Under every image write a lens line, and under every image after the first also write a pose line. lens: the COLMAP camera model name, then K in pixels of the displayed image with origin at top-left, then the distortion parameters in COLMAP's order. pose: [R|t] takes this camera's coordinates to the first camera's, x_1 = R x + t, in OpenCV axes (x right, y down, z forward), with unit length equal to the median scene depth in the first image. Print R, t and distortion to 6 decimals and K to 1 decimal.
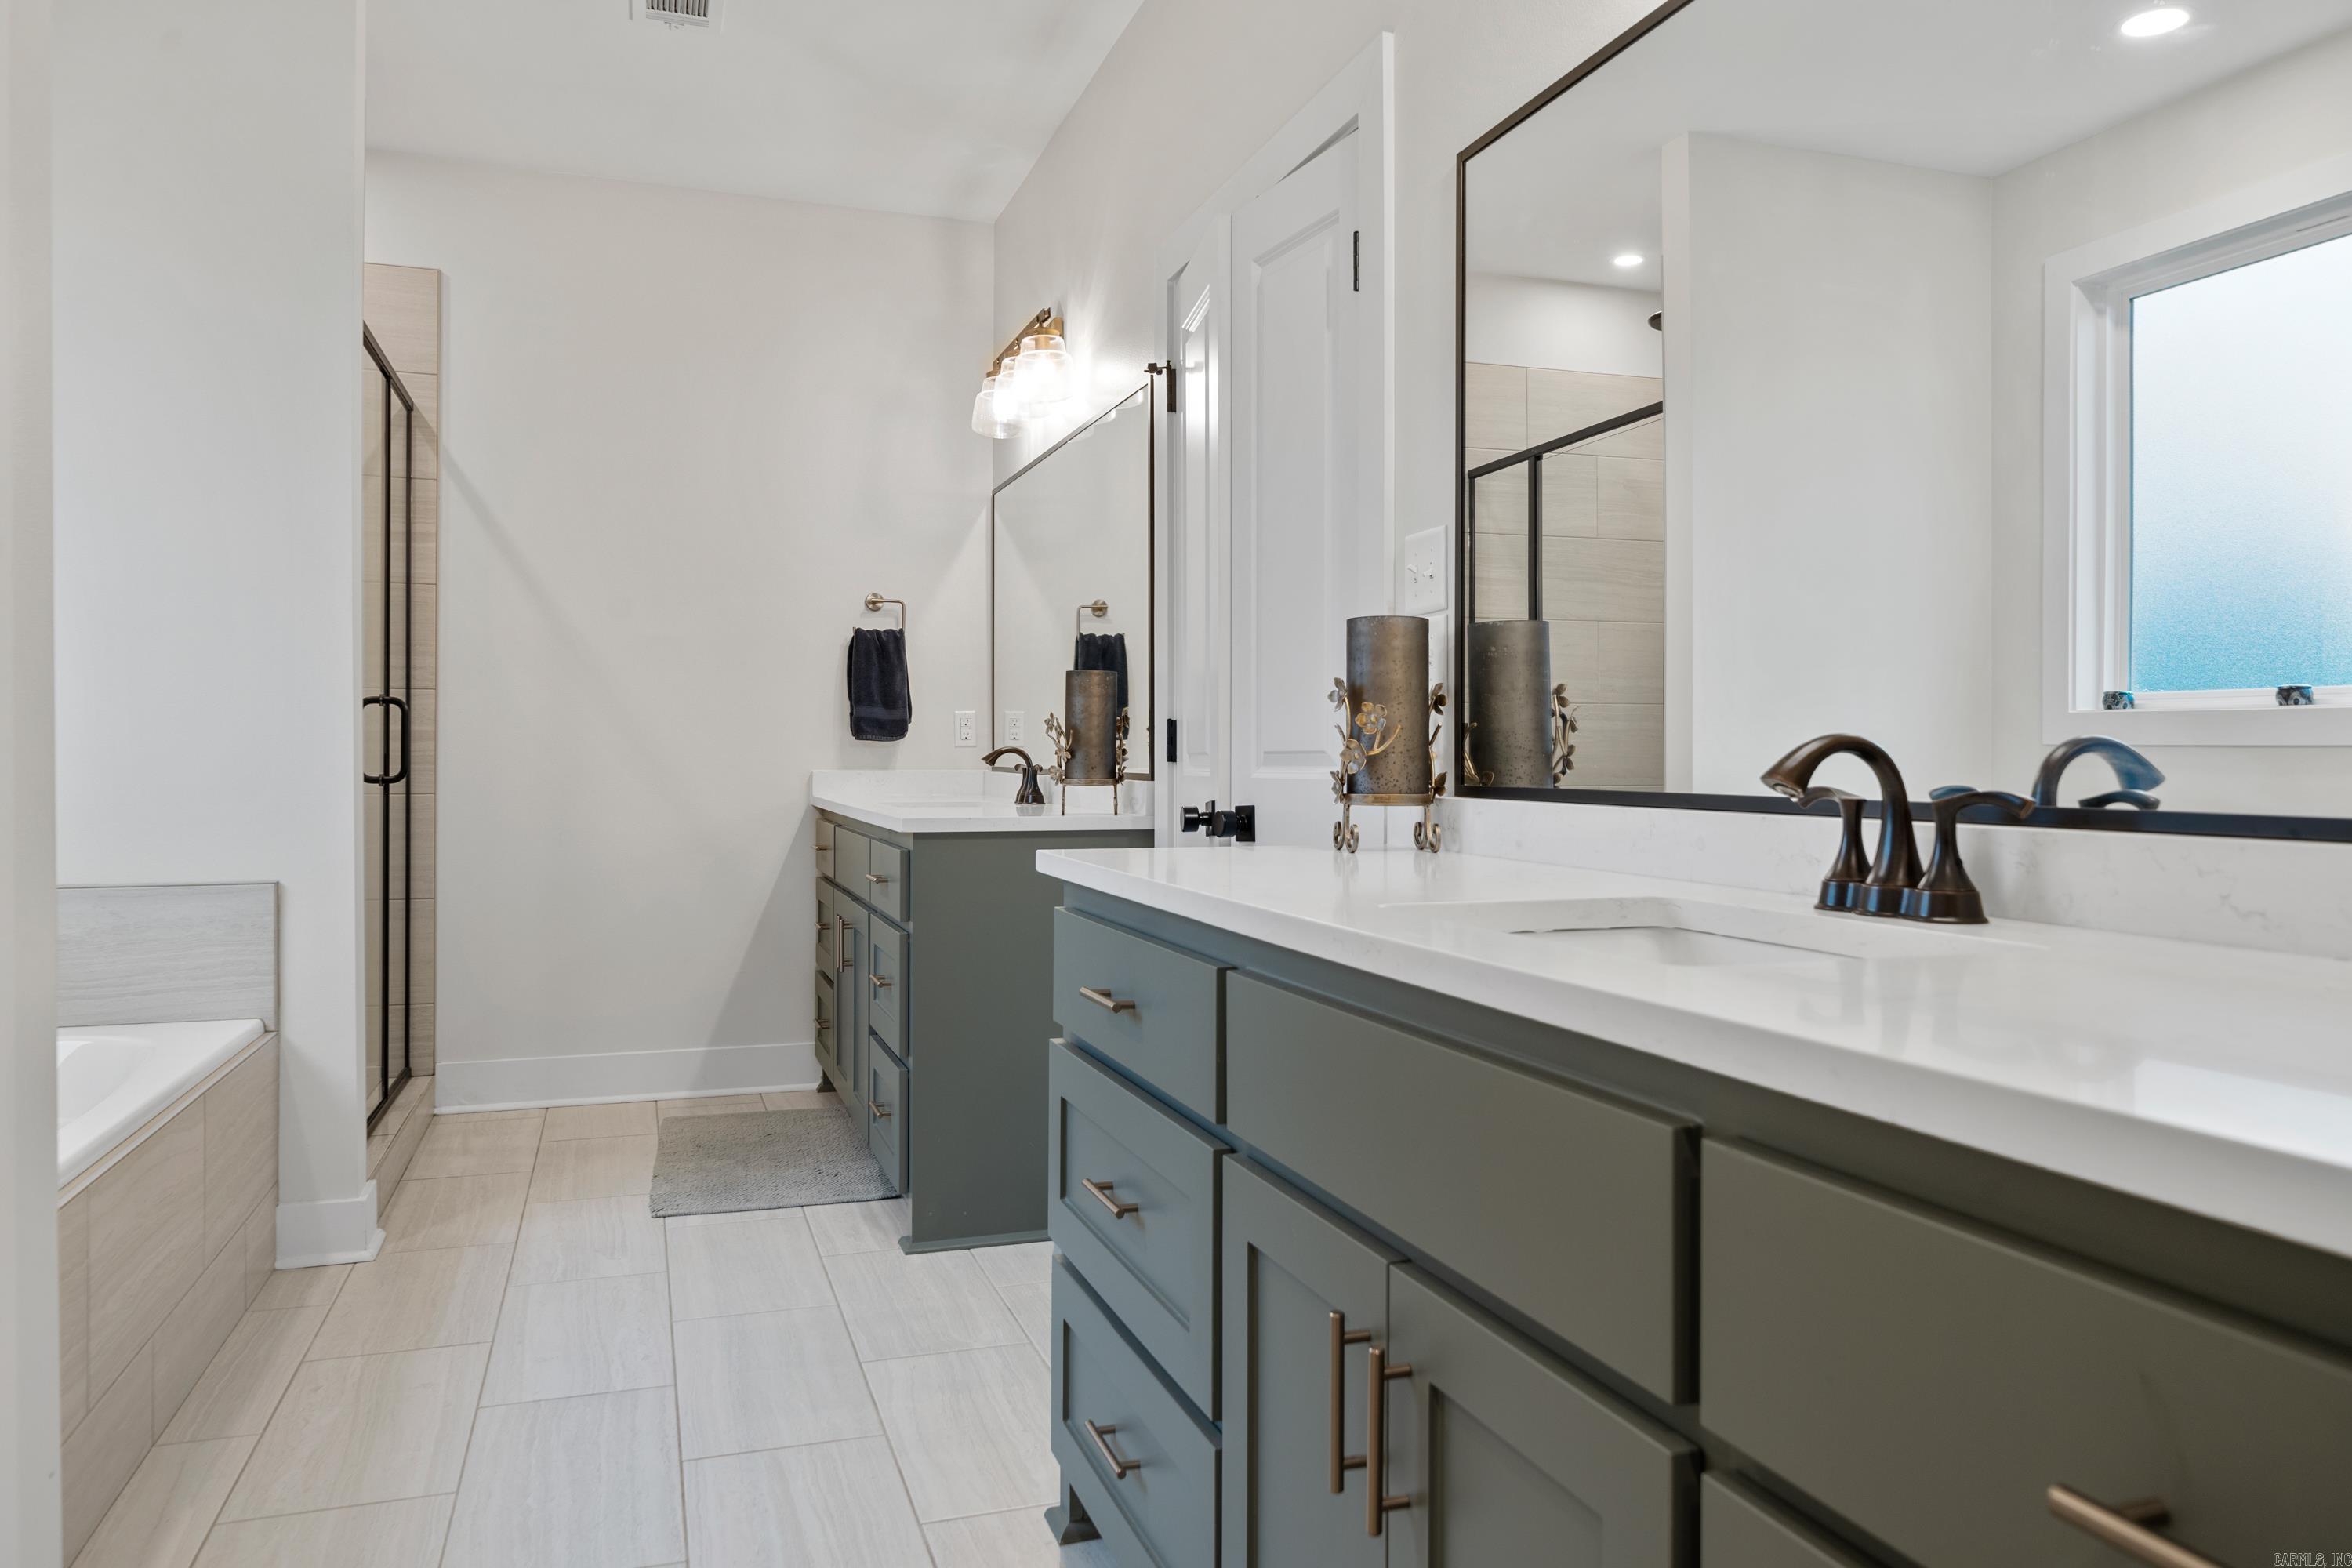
lens RADIAL K [[1594.1, 0, 1175.6], [0, 1594.1, 770.8], [0, 0, 1]] dist [0.001455, -0.000563]
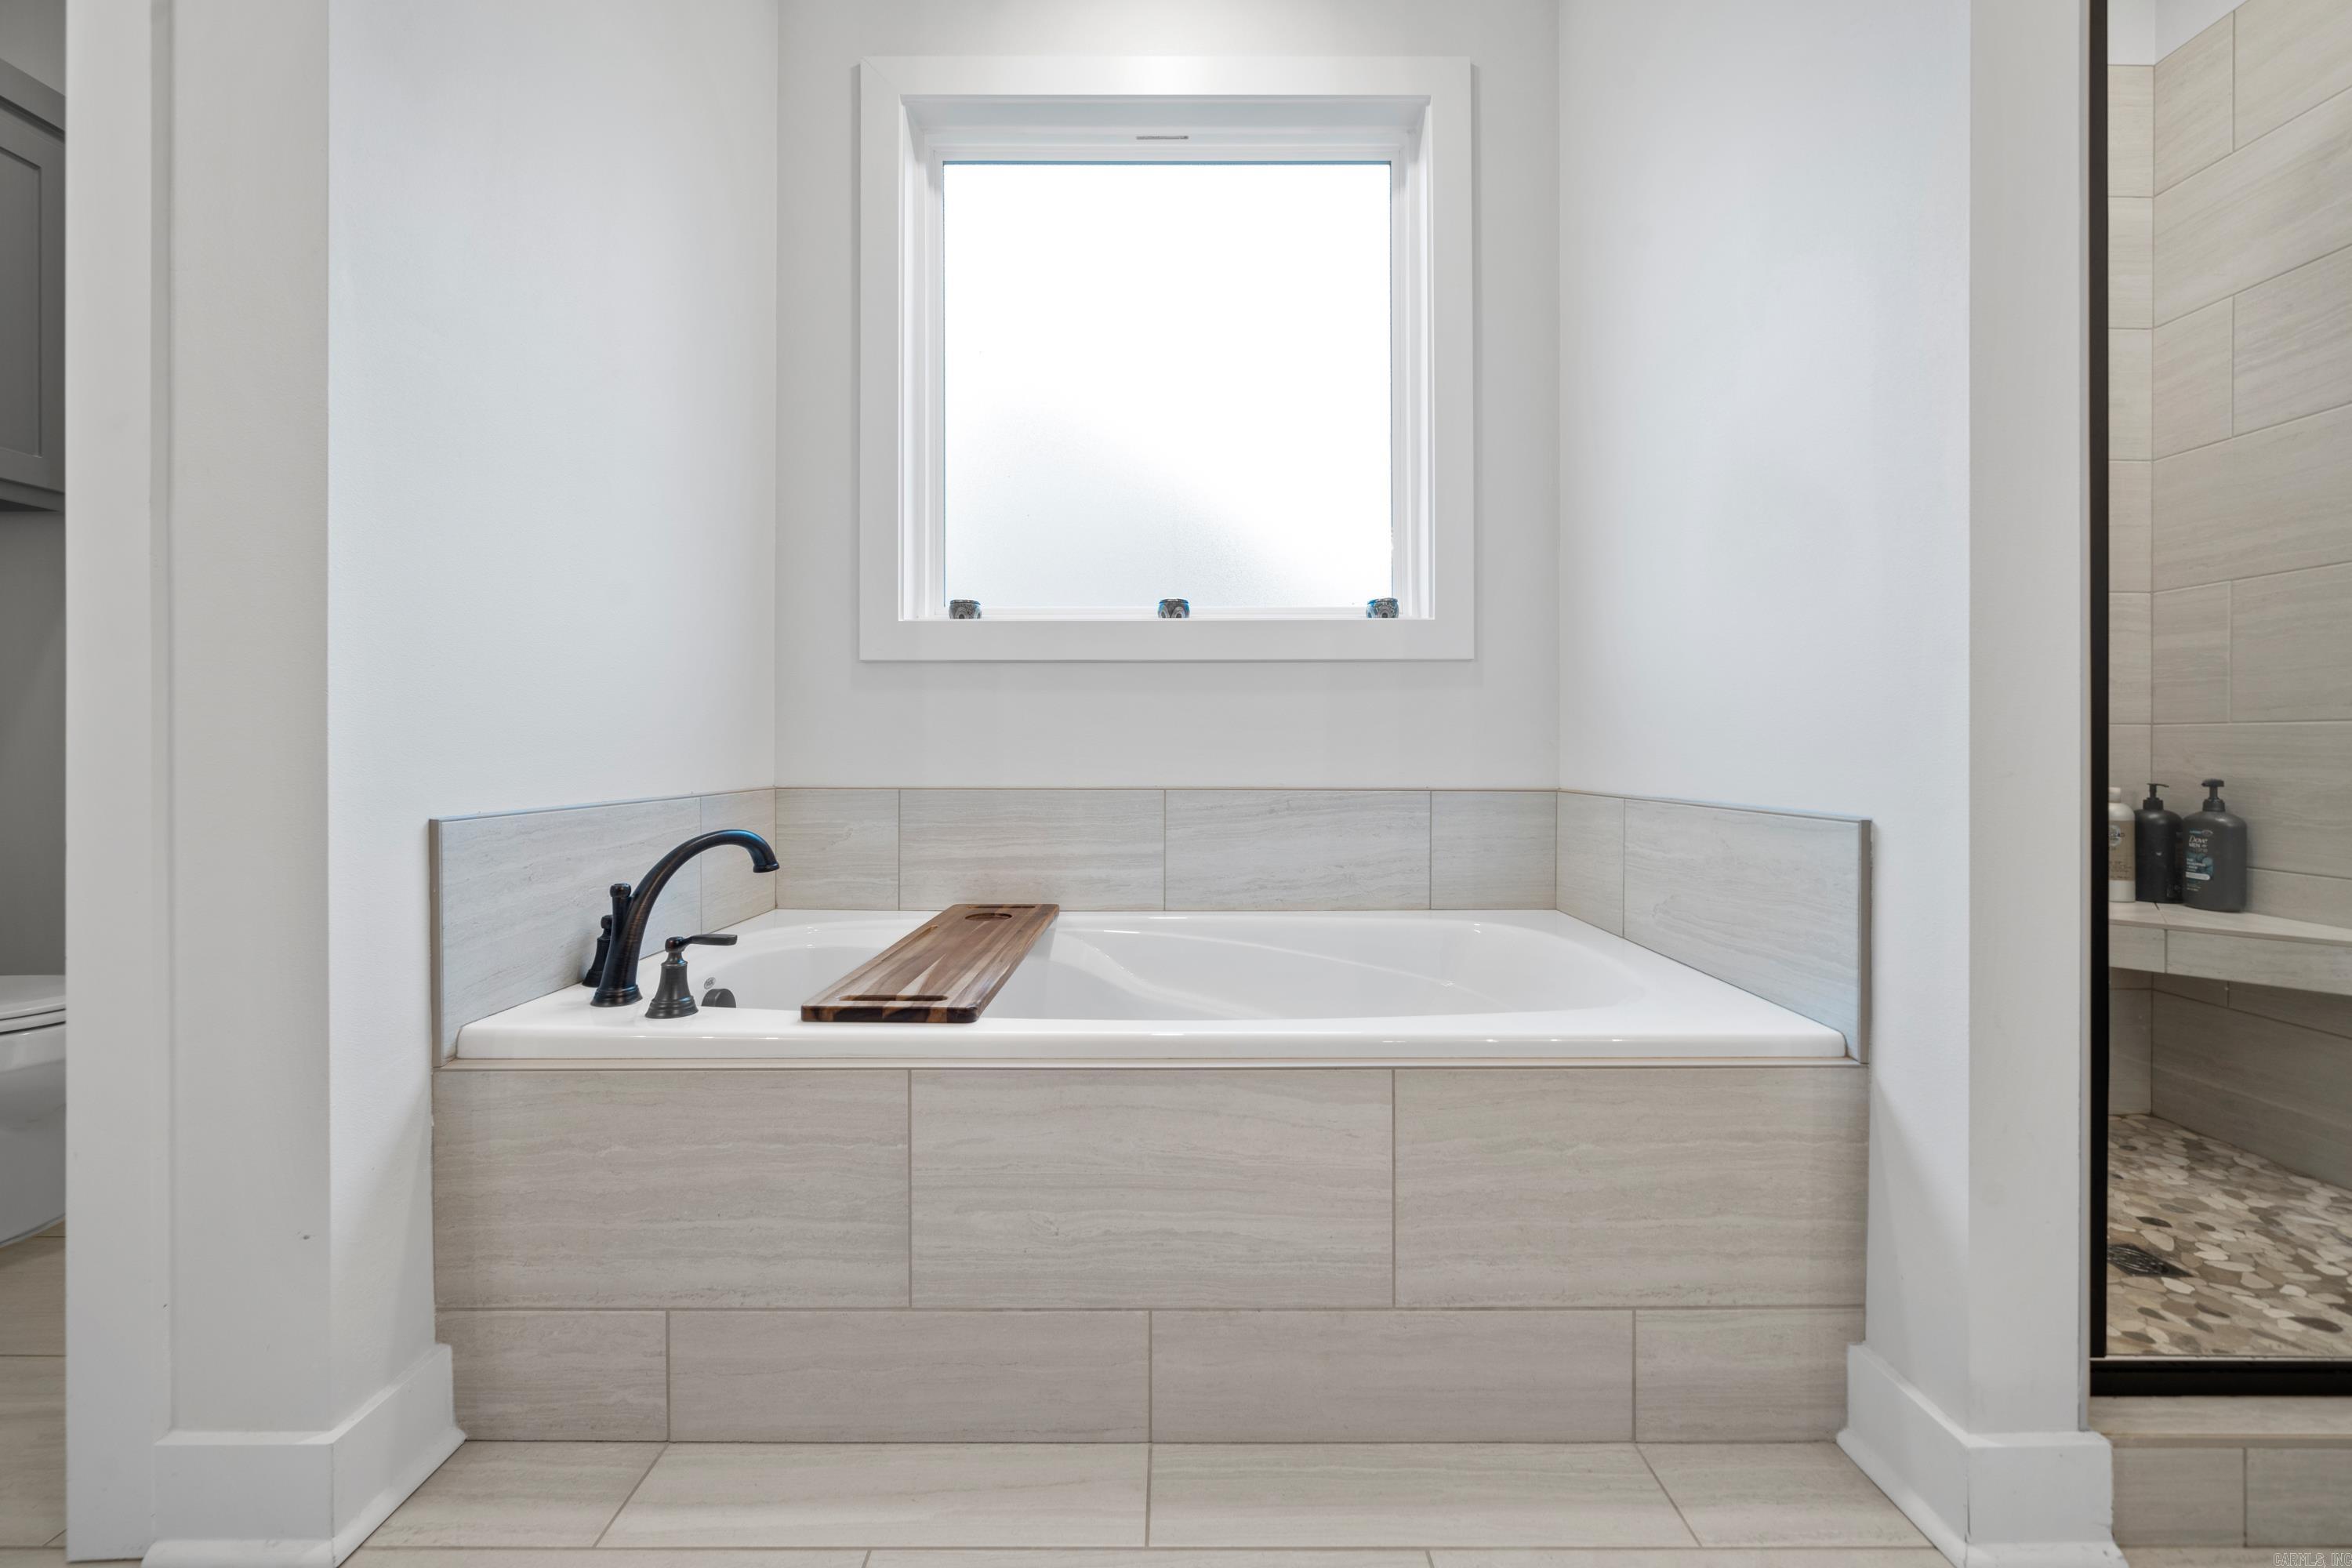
lens RADIAL K [[856.4, 0, 1170.3], [0, 856.4, 762.7], [0, 0, 1]] dist [-0.002541, 0.000029]
pose [[-0.326190, 0.001941, -0.945302, -0.163500], [-0.004415, 0.999984, 0.003577, 0.047513], [0.945294, 0.005341, -0.326177, 0.856339]]
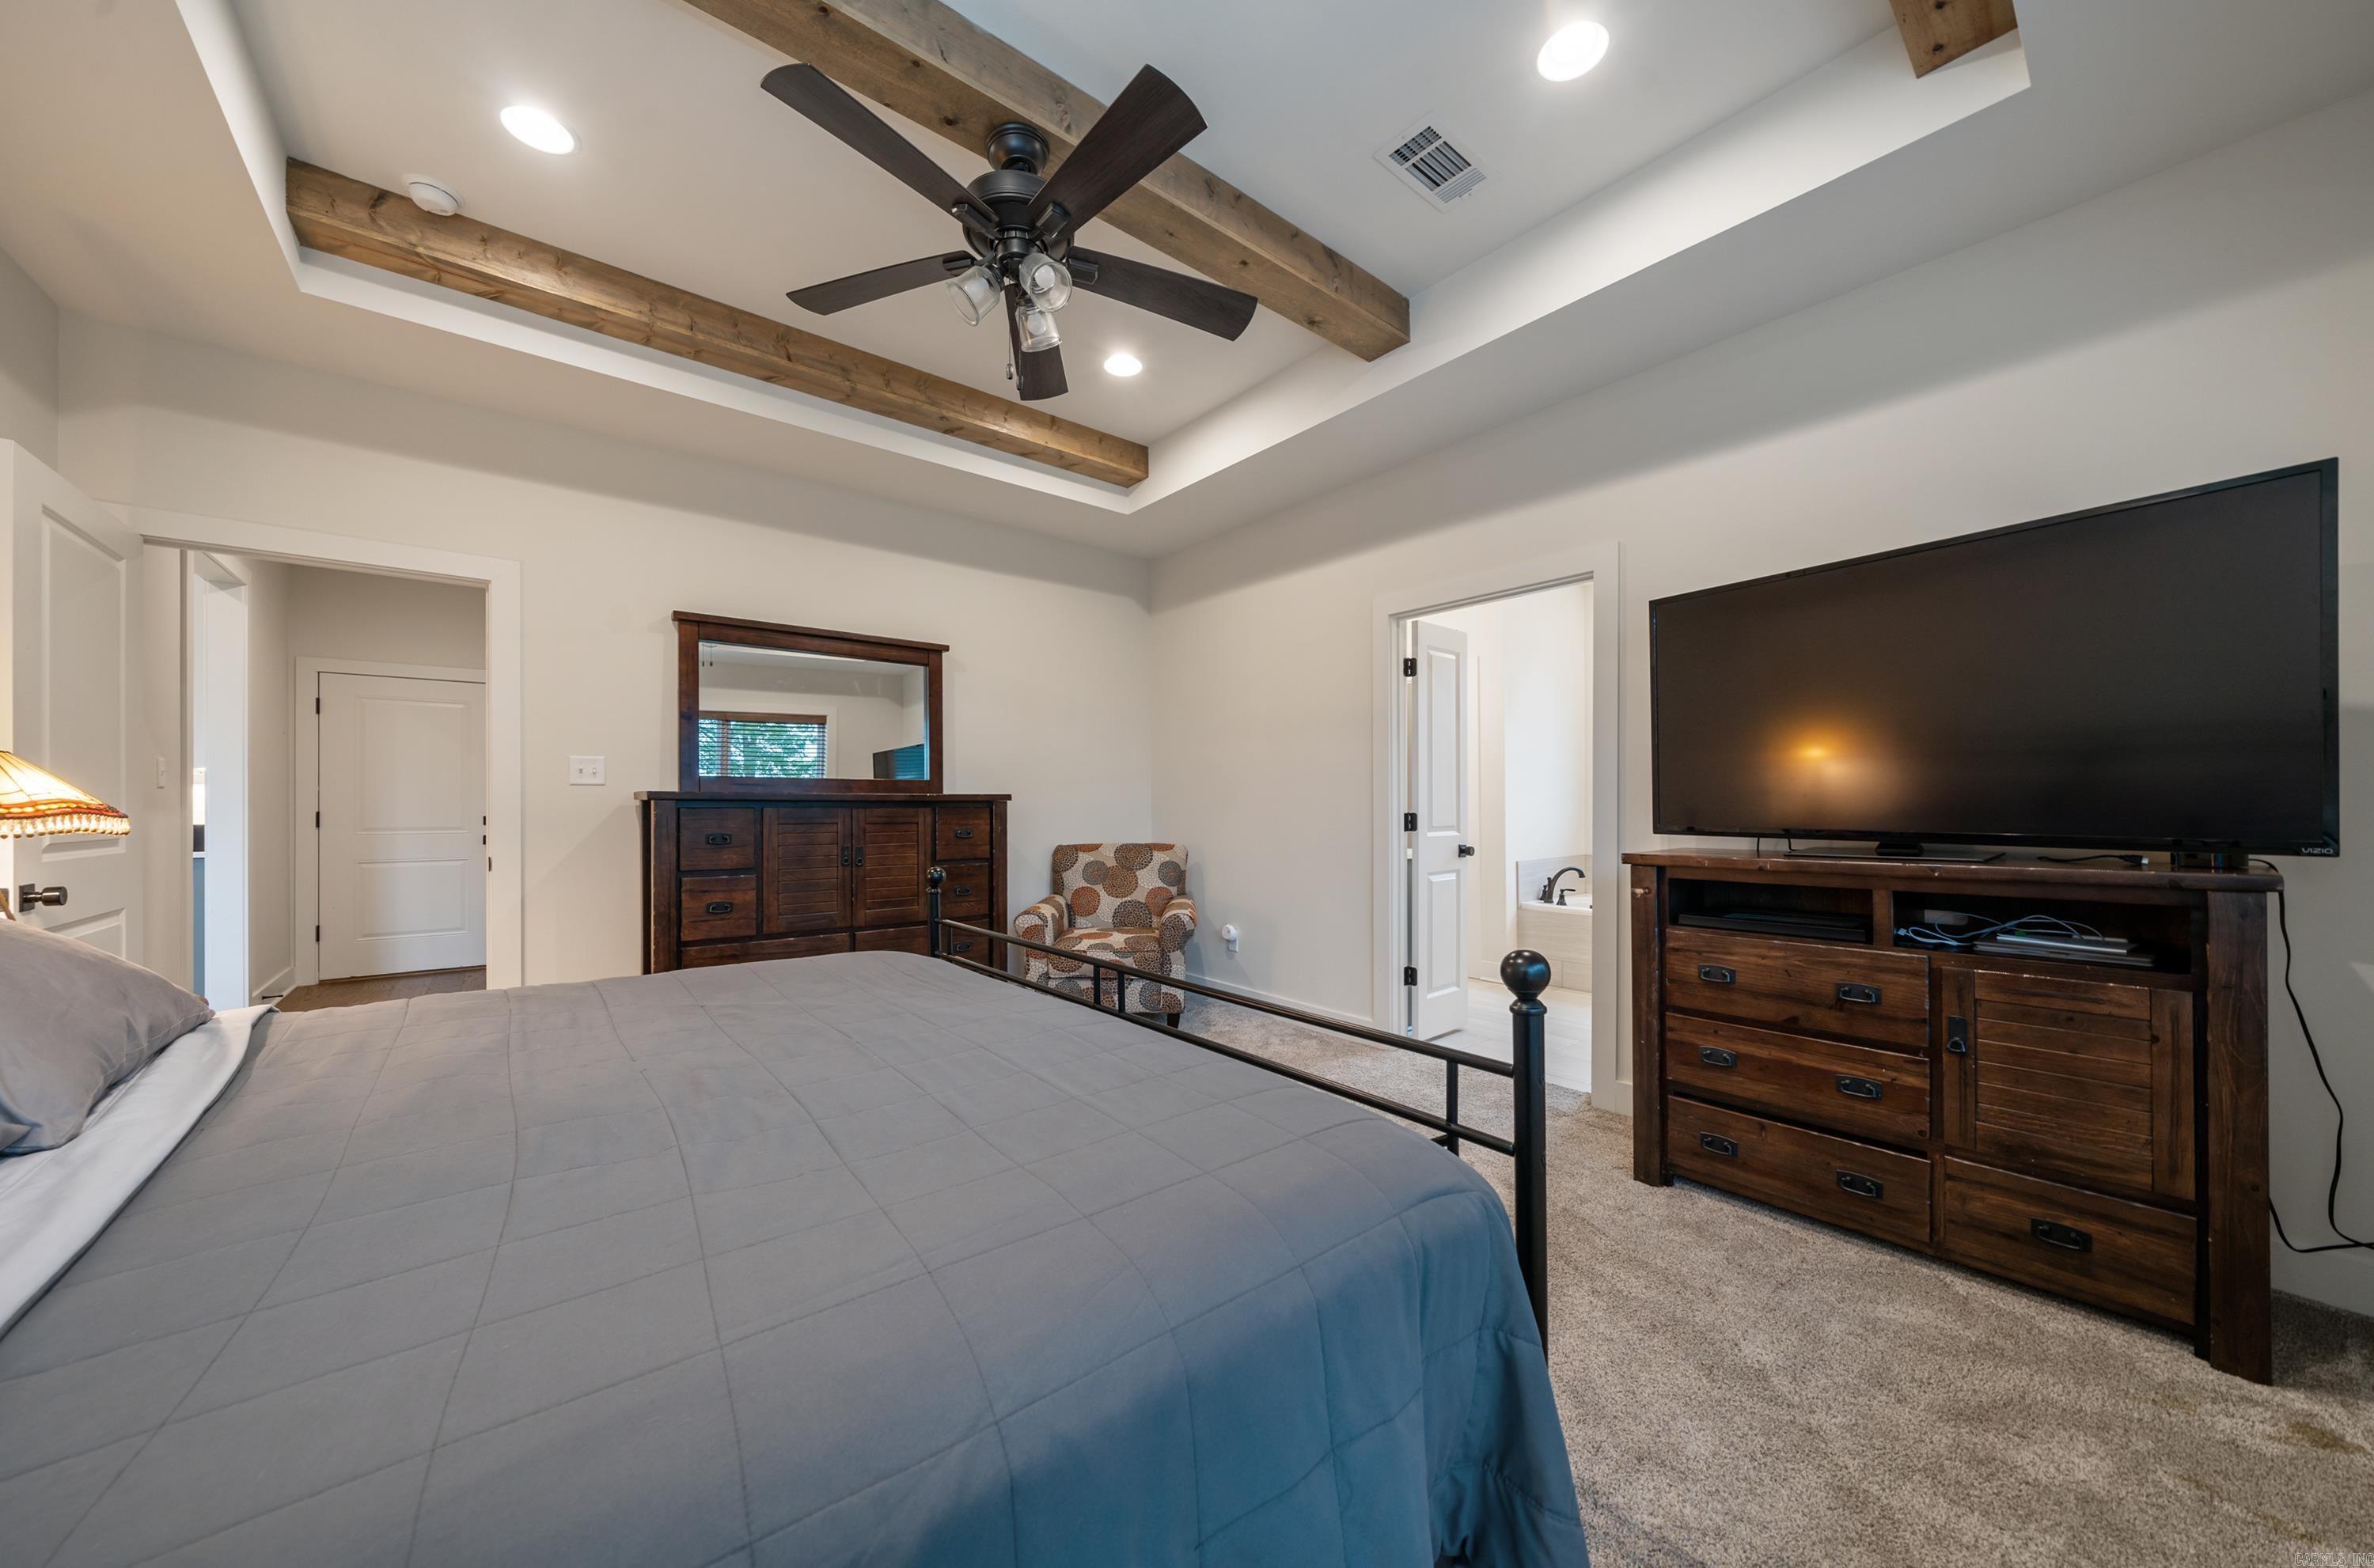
lens RADIAL K [[833.4, 0, 1175.0], [0, 833.4, 800.9], [0, 0, 1]] dist [-0.004519, -0.000252]
pose [[-0.939641, -0.005069, -0.342124, 0.864967], [-0.004882, 0.999987, -0.001408, -0.046149], [0.342127, 0.000347, -0.939654, 1.844048]]
